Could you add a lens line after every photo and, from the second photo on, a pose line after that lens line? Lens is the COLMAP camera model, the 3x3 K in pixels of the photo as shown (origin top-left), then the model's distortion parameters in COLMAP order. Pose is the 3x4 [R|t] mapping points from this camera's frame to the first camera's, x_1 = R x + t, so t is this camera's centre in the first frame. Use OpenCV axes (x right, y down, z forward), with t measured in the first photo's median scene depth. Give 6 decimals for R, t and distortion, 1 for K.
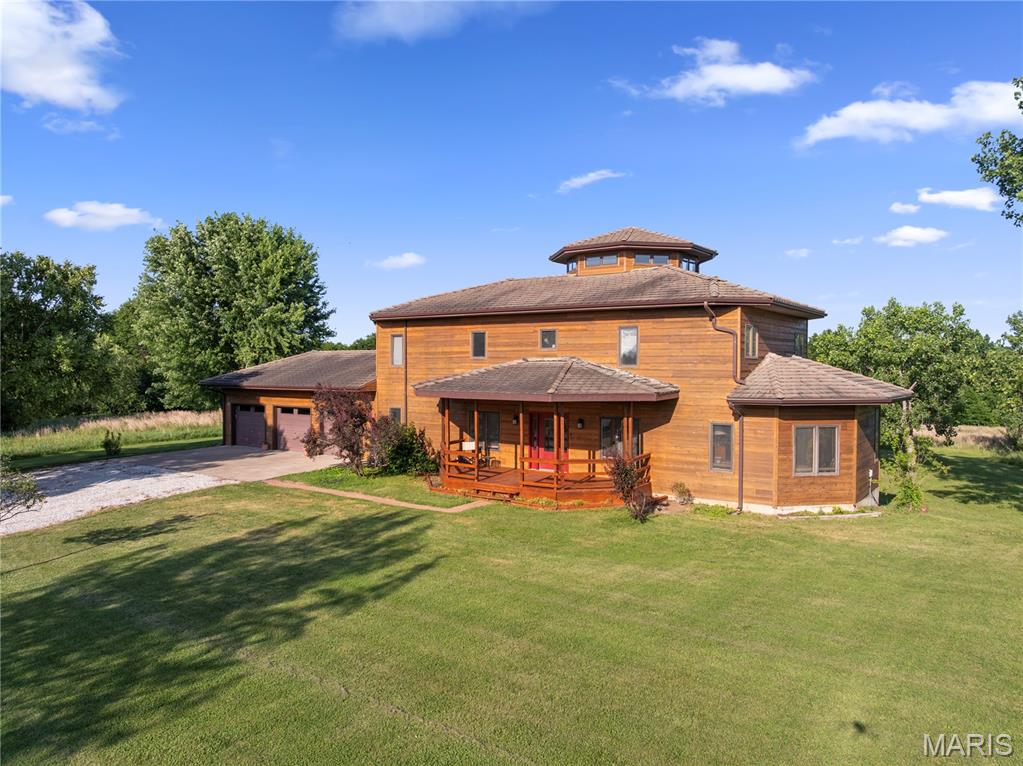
lens RADIAL K [[721.2, 0, 517.1], [0, 721.2, 384.3], [0, 0, 1]] dist [-0.047004, -0.001996]
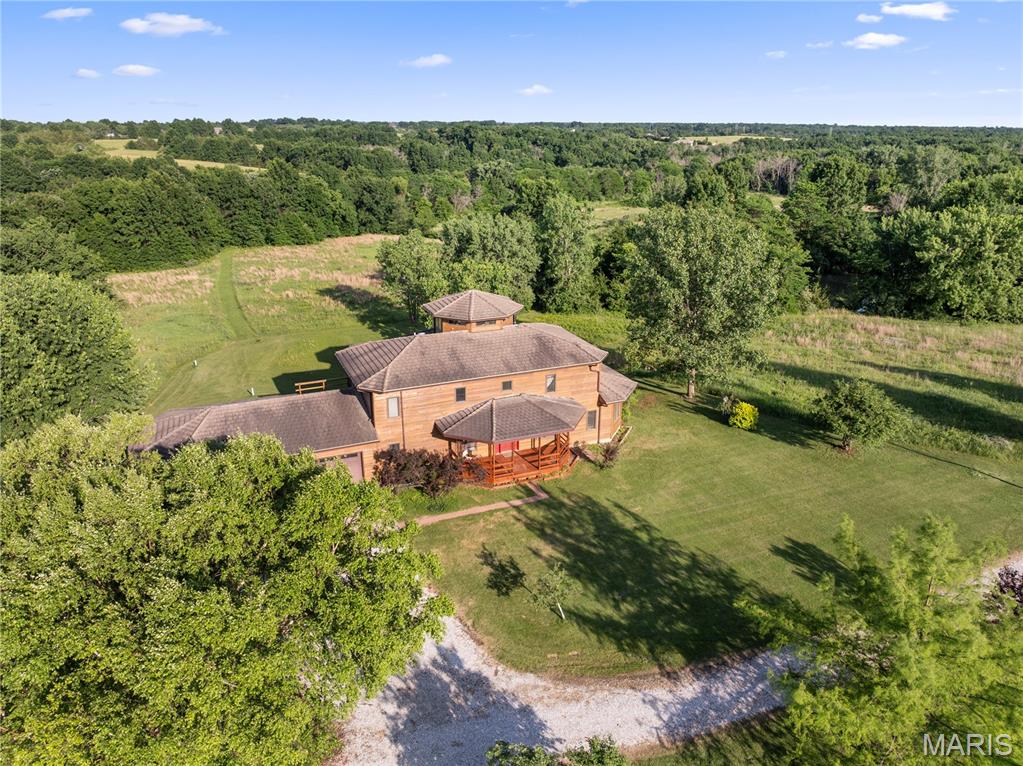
lens RADIAL K [[721.2, 0, 517.1], [0, 721.2, 384.3], [0, 0, 1]] dist [-0.047004, -0.001996]
pose [[0.514173, -0.293549, 0.805888, -1.613993], [0.017924, 0.943079, 0.332085, -0.769191], [-0.857499, -0.156305, 0.490168, 0.108184]]
